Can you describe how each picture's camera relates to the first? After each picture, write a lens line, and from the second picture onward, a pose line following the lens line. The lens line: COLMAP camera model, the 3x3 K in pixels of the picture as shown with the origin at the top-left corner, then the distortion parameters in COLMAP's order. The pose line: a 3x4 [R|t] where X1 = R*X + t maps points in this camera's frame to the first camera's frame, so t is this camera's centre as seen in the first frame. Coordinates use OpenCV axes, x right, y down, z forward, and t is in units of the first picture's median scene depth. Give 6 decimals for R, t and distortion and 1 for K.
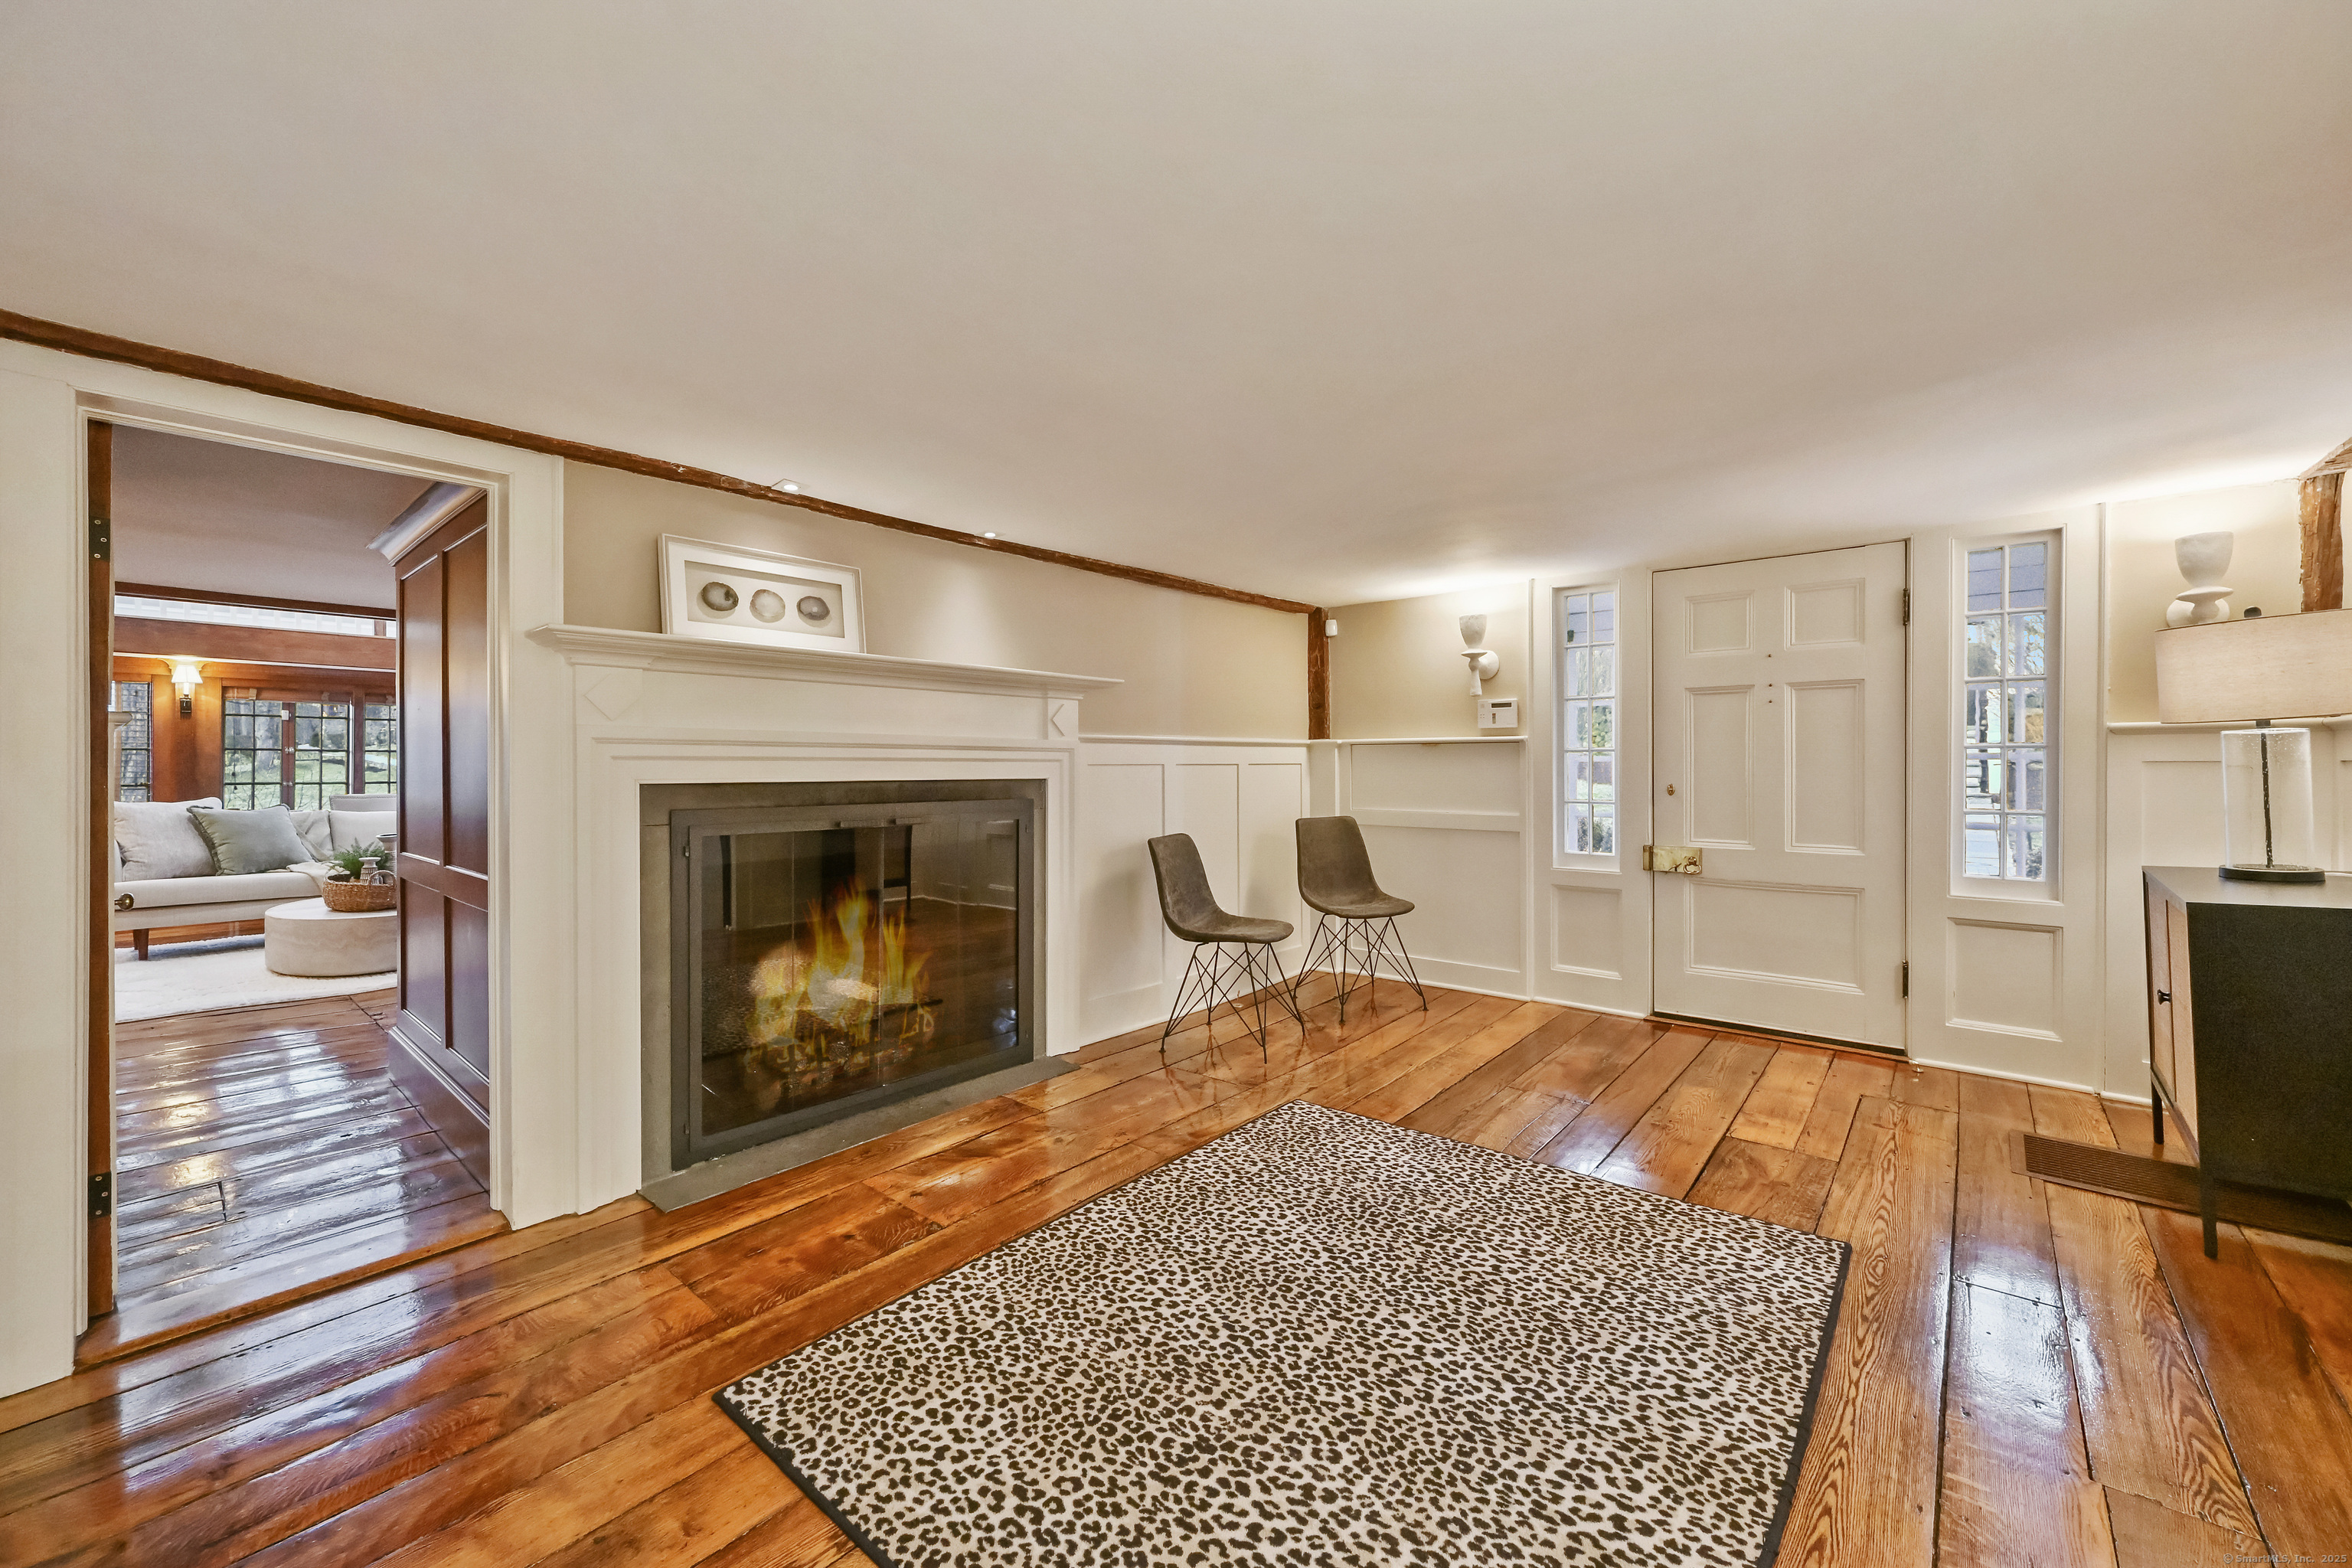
lens RADIAL K [[921.3, 0, 1182.2], [0, 921.3, 767.0], [0, 0, 1]] dist [0.000930, -0.000931]
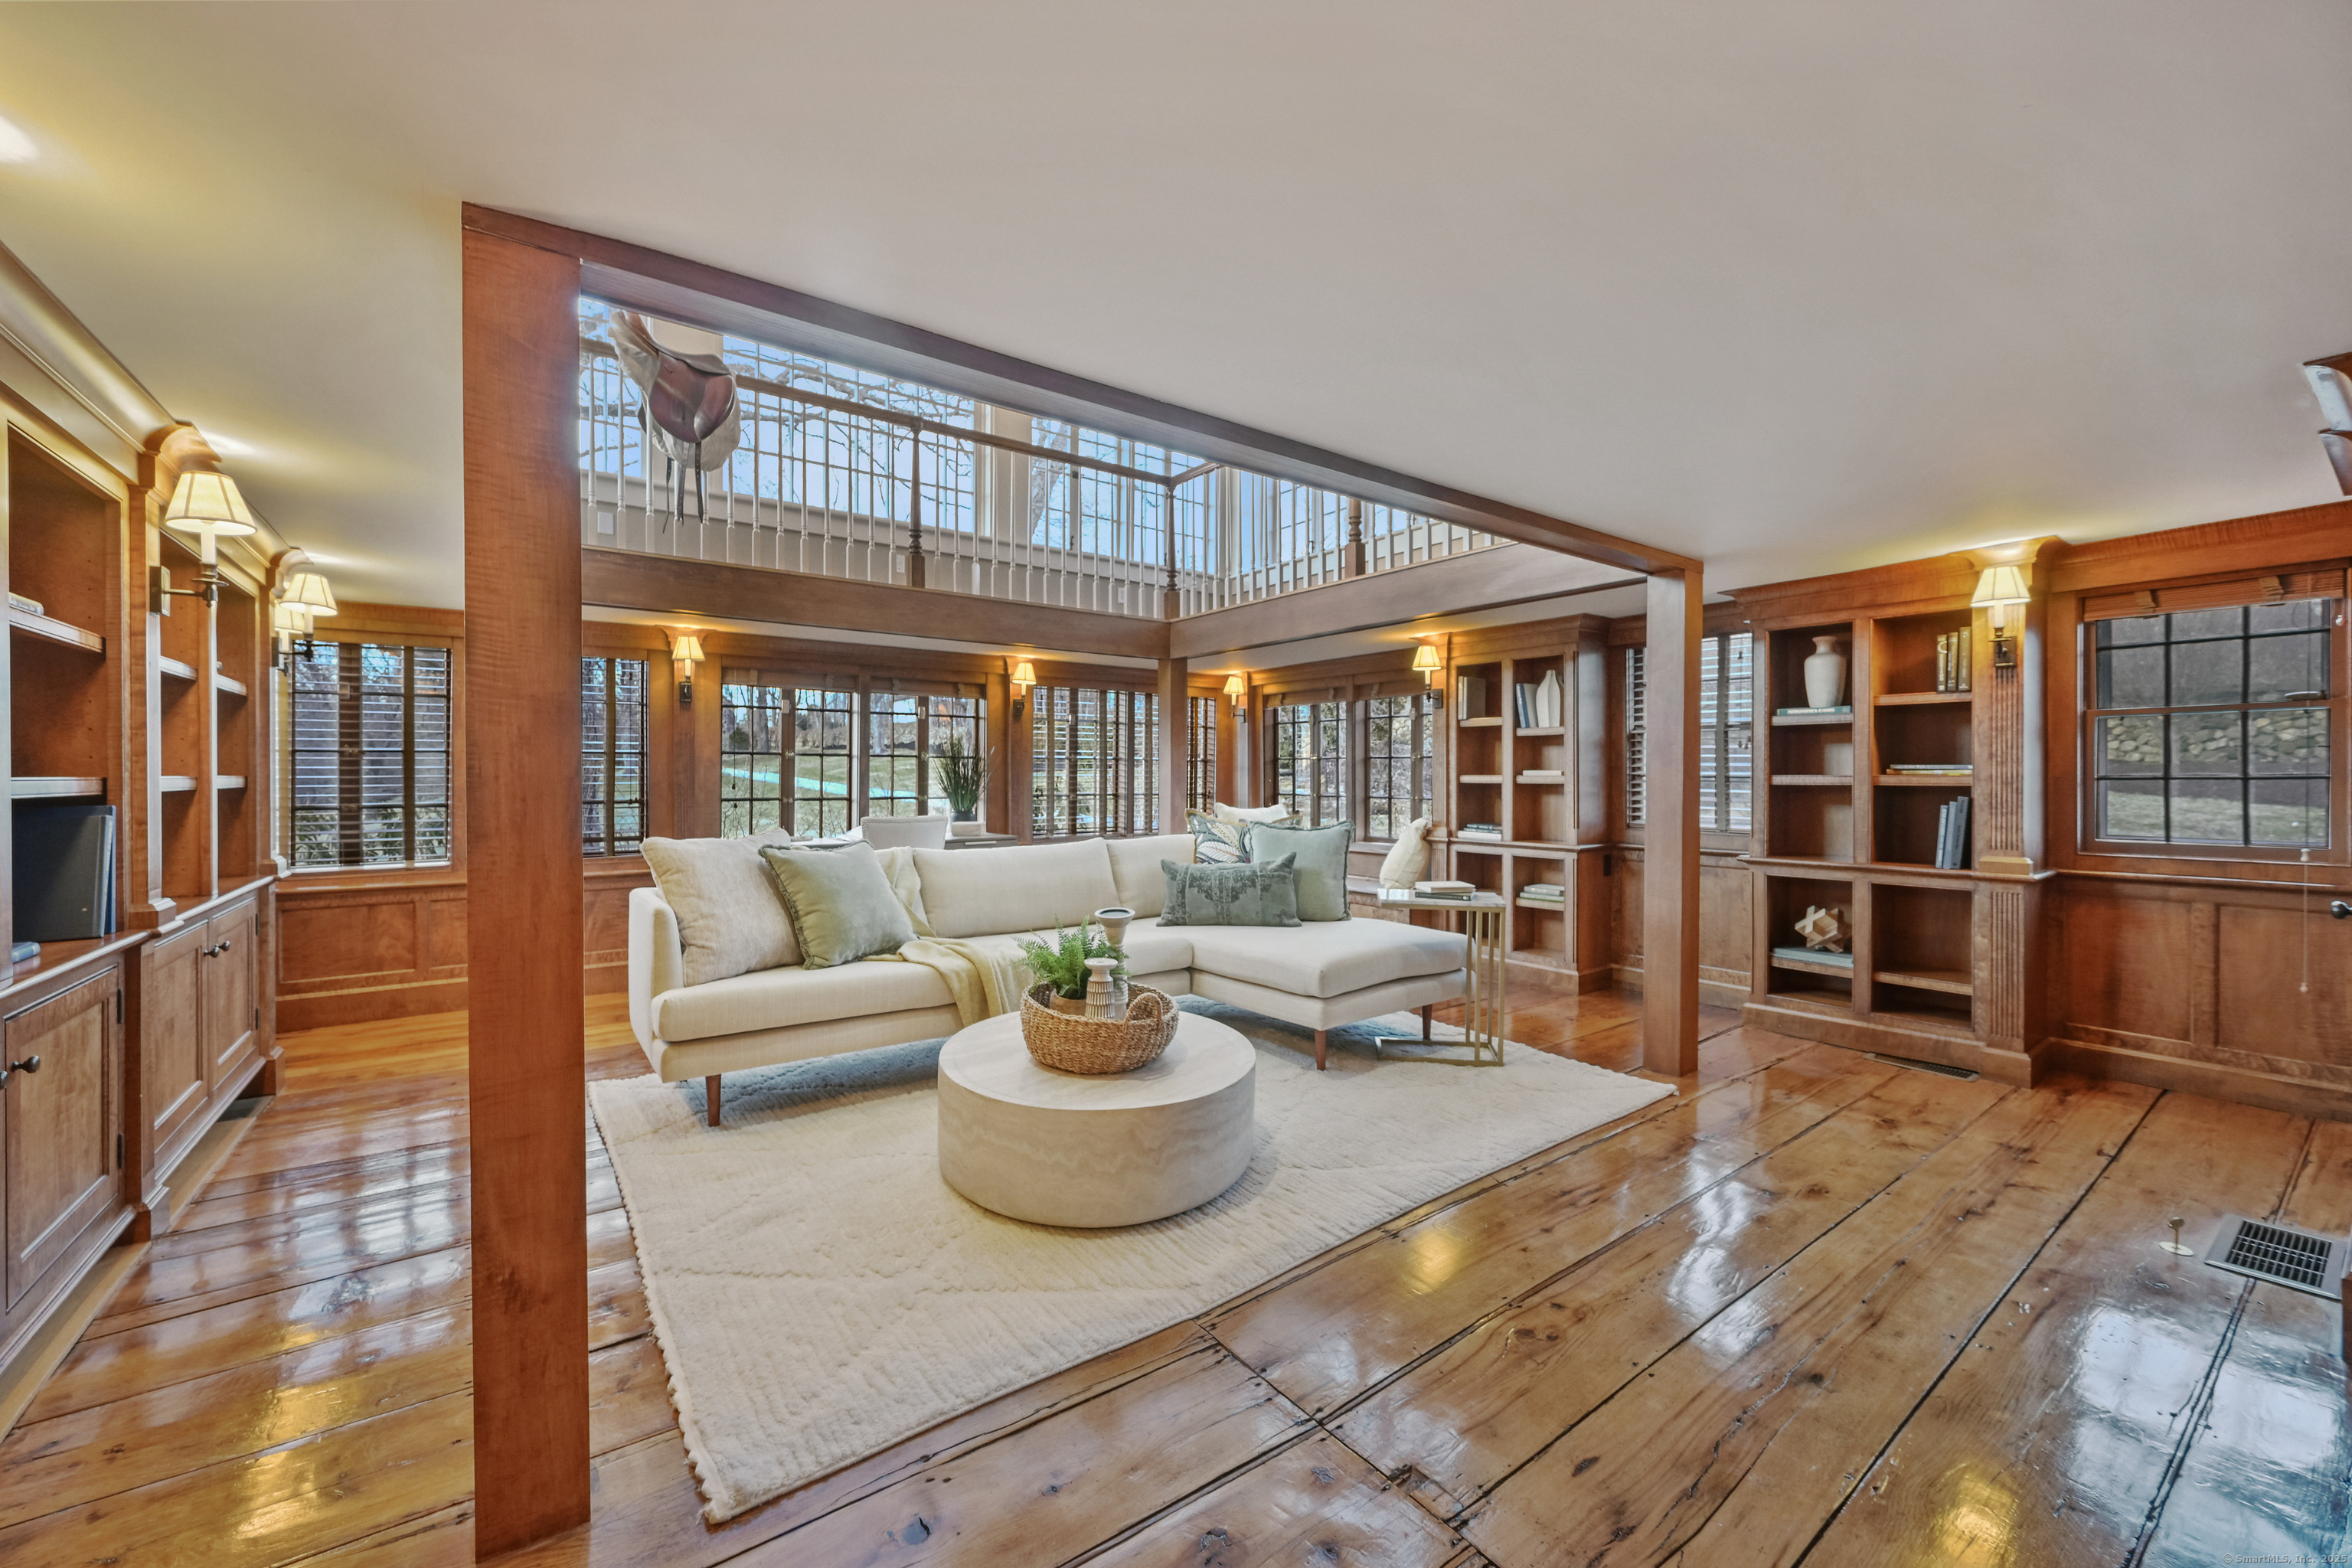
lens RADIAL K [[921.3, 0, 1182.6], [0, 921.3, 777.7], [0, 0, 1]] dist [0.000930, -0.000931]
pose [[0.974310, 0.004642, -0.225161, -0.703816], [-0.004853, 0.999988, -0.000385, -0.002039], [0.225157, 0.001468, 0.974321, 0.502894]]
